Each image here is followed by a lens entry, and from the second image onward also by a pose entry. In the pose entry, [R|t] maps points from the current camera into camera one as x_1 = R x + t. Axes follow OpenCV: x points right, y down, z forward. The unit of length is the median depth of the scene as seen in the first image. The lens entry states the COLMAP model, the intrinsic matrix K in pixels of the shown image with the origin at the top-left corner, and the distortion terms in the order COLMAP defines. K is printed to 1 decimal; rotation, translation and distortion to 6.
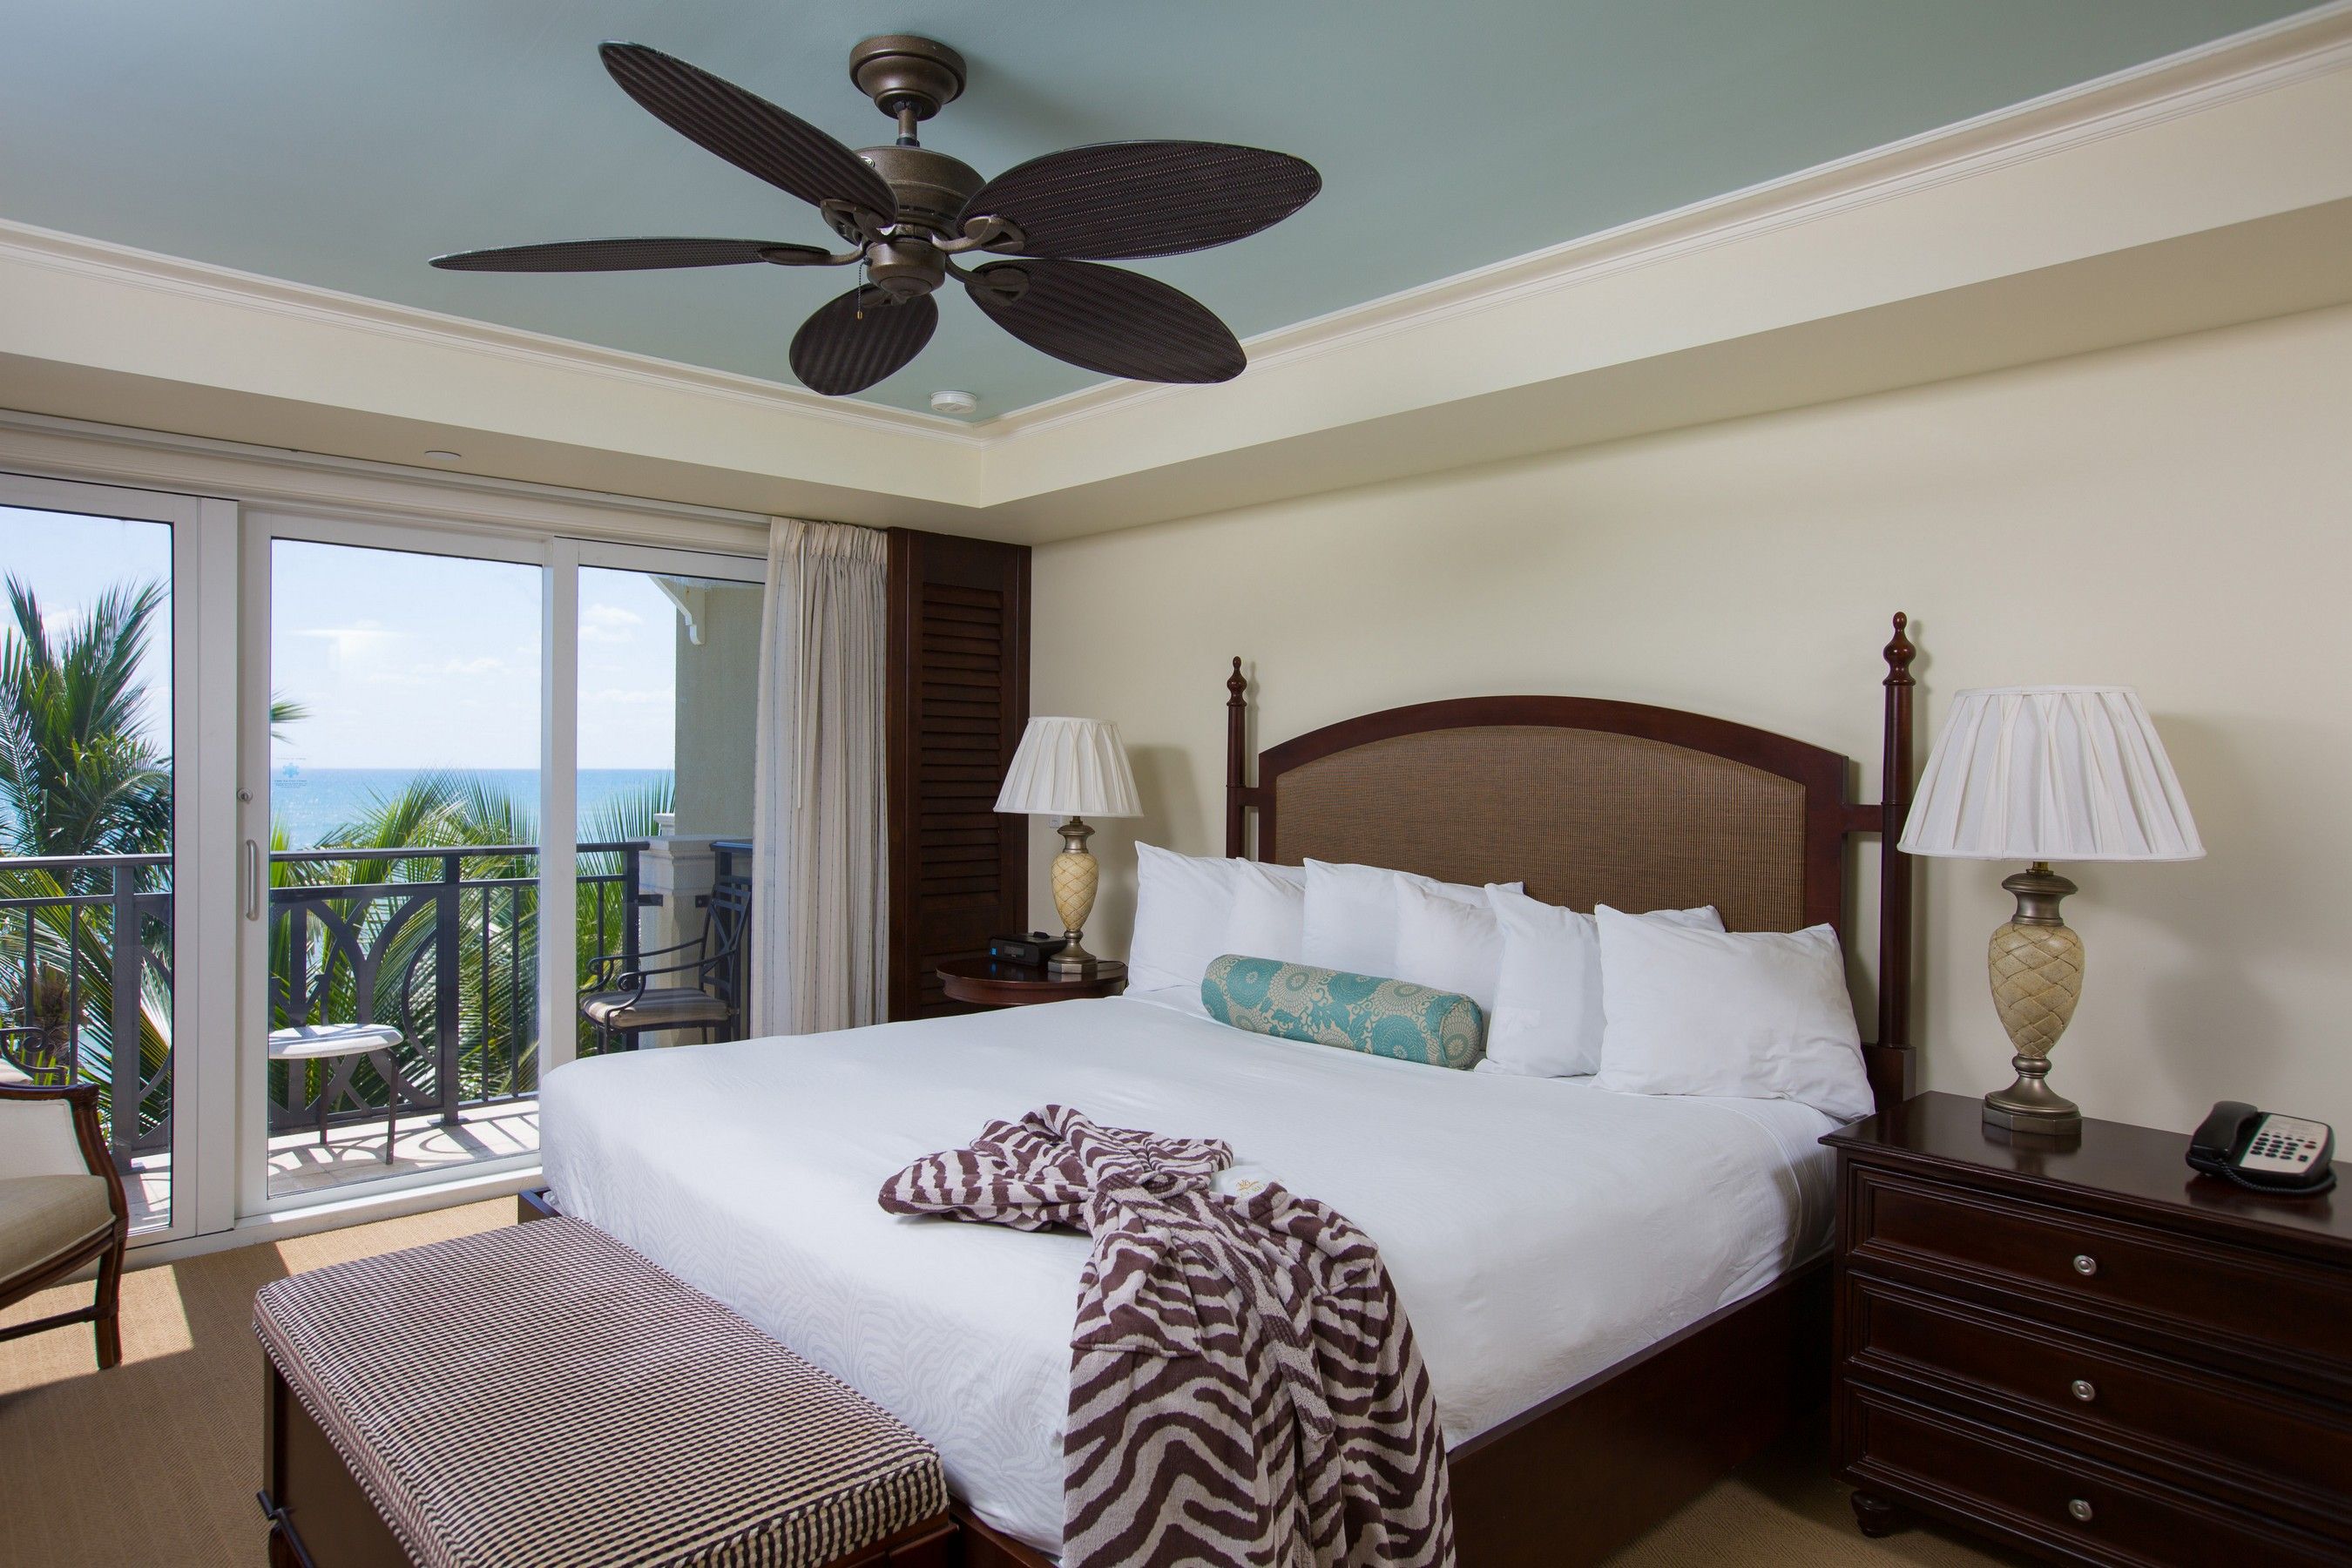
lens RADIAL K [[1513.5, 0, 1176.0], [0, 1513.5, 784.0], [0, 0, 1]] dist [-0.008042, -0.001403]
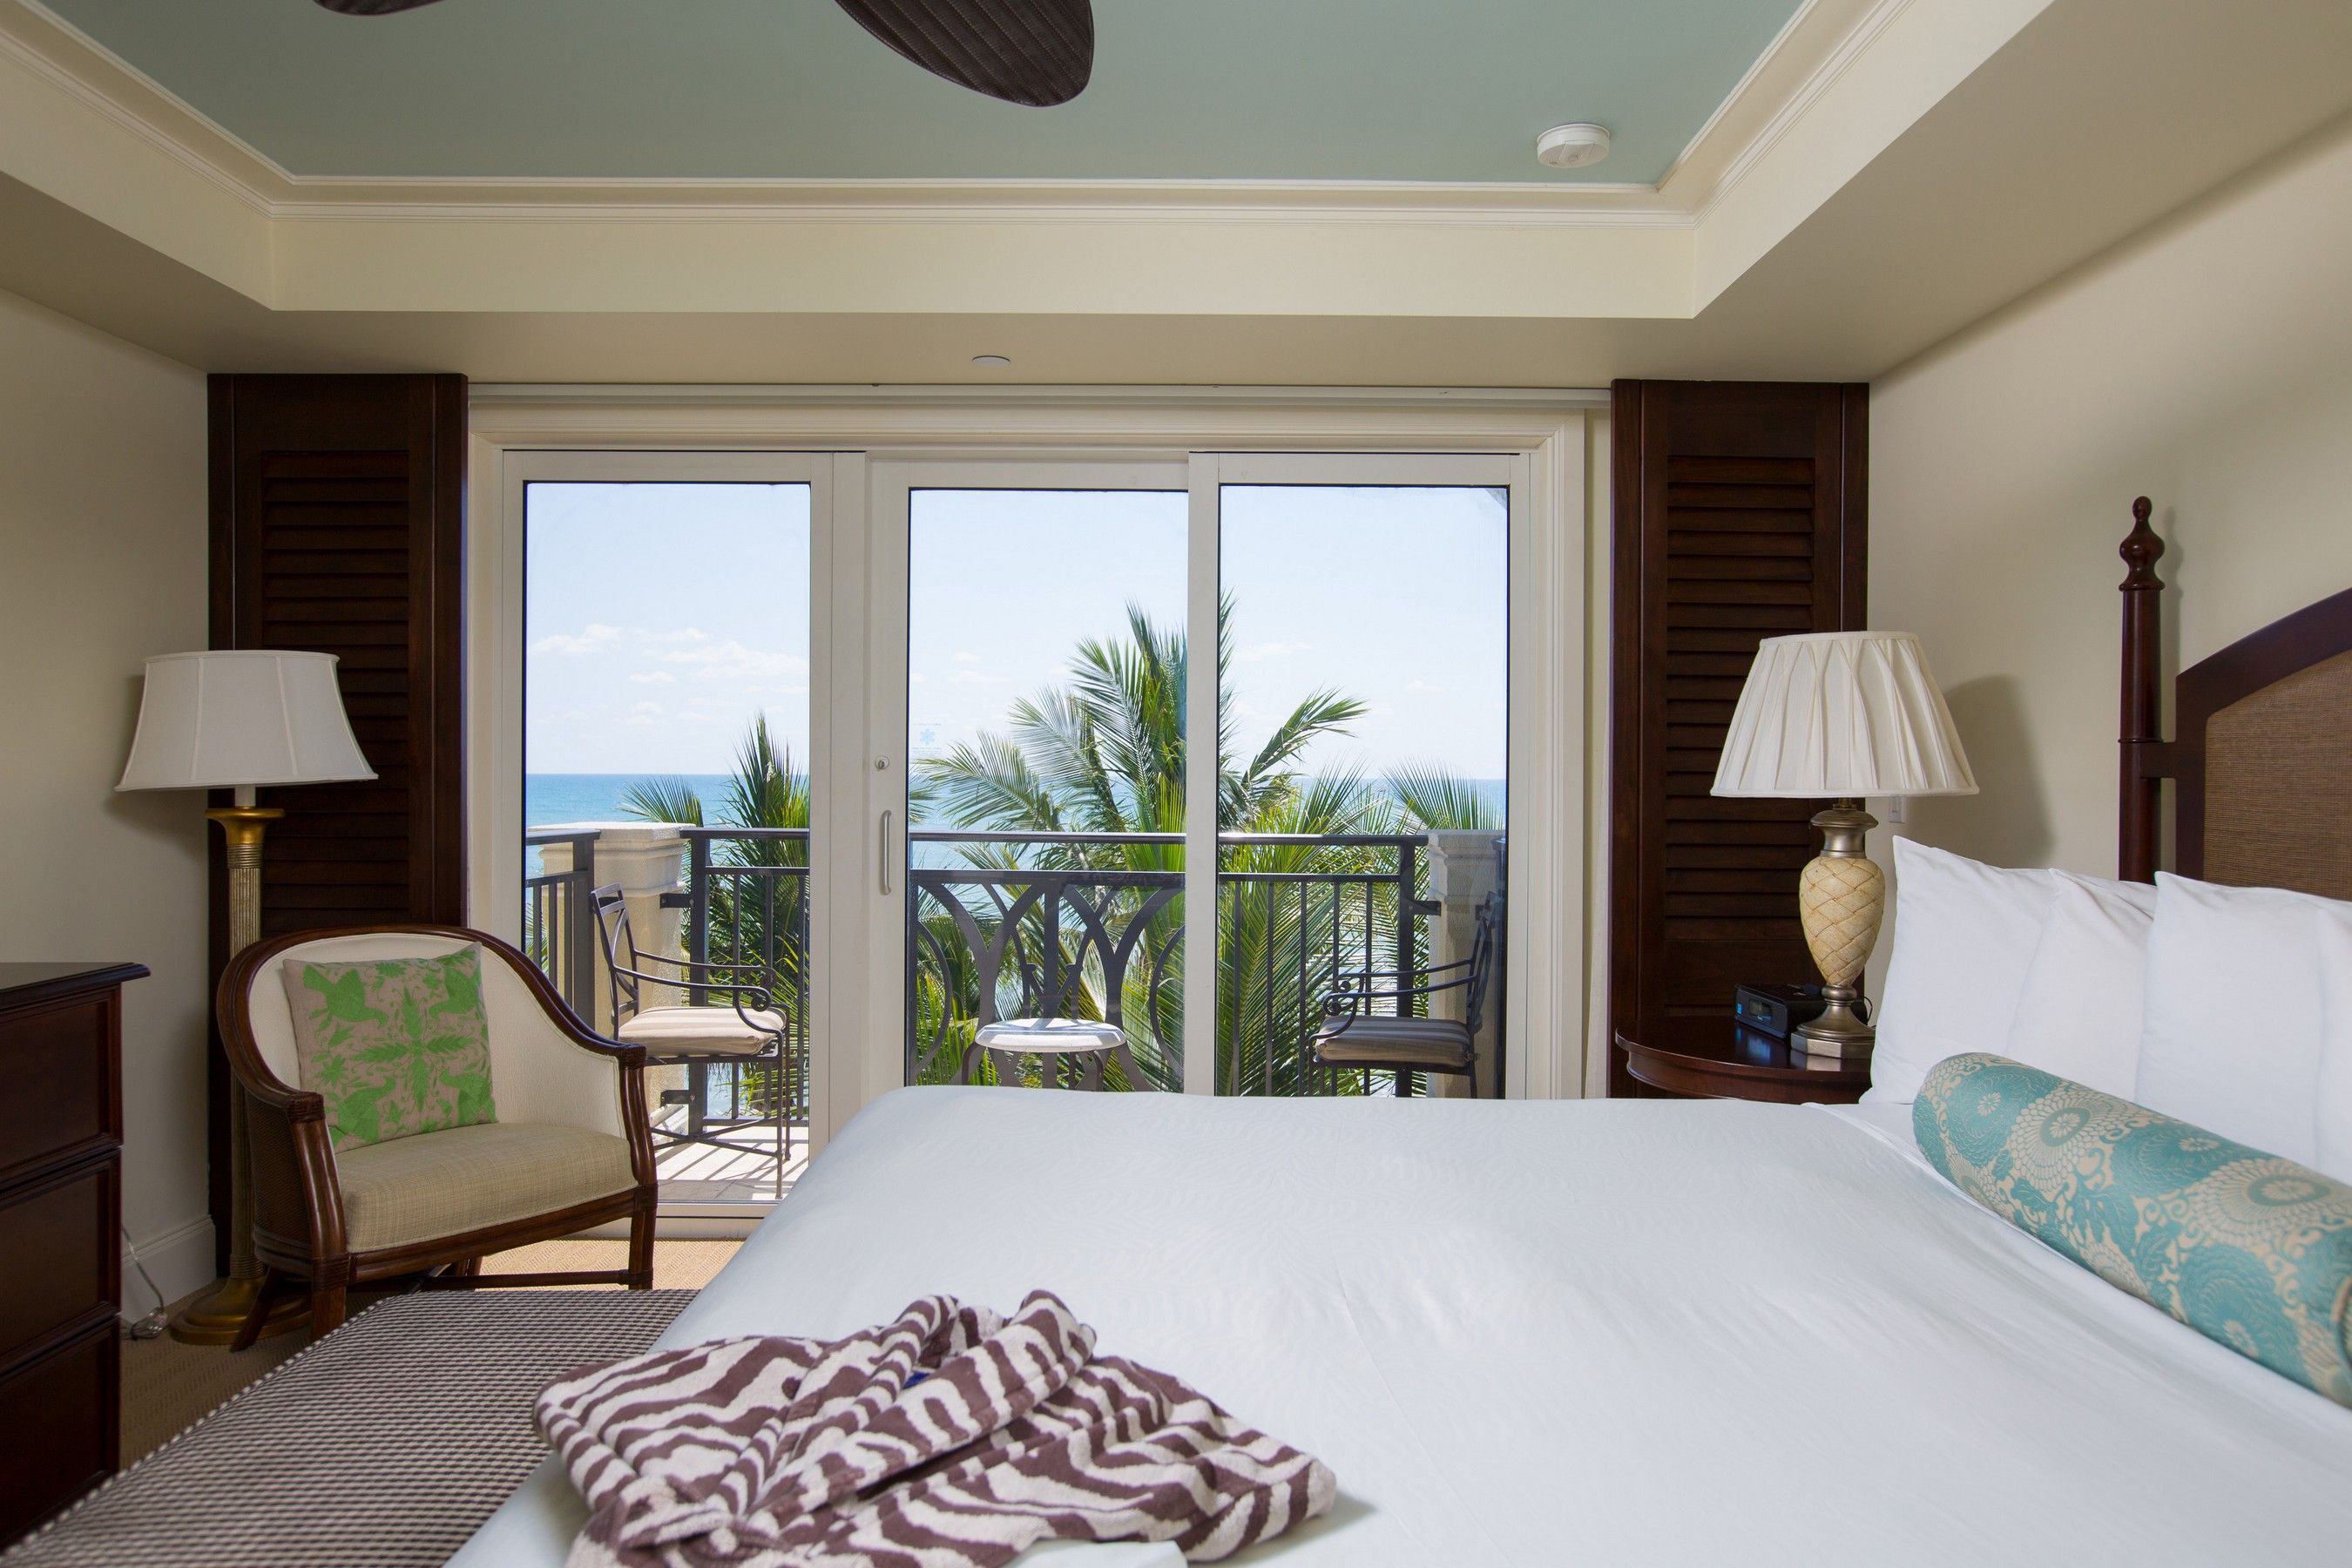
lens RADIAL K [[1579.3, 0, 1176.0], [0, 1579.3, 784.0], [0, 0, 1]] dist [-0.071683, 0.101203]
pose [[0.709819, 0.000267, -0.704384, 0.187656], [-0.011423, 0.999873, -0.011133, 0.026890], [0.704291, 0.015949, 0.709732, 0.380176]]
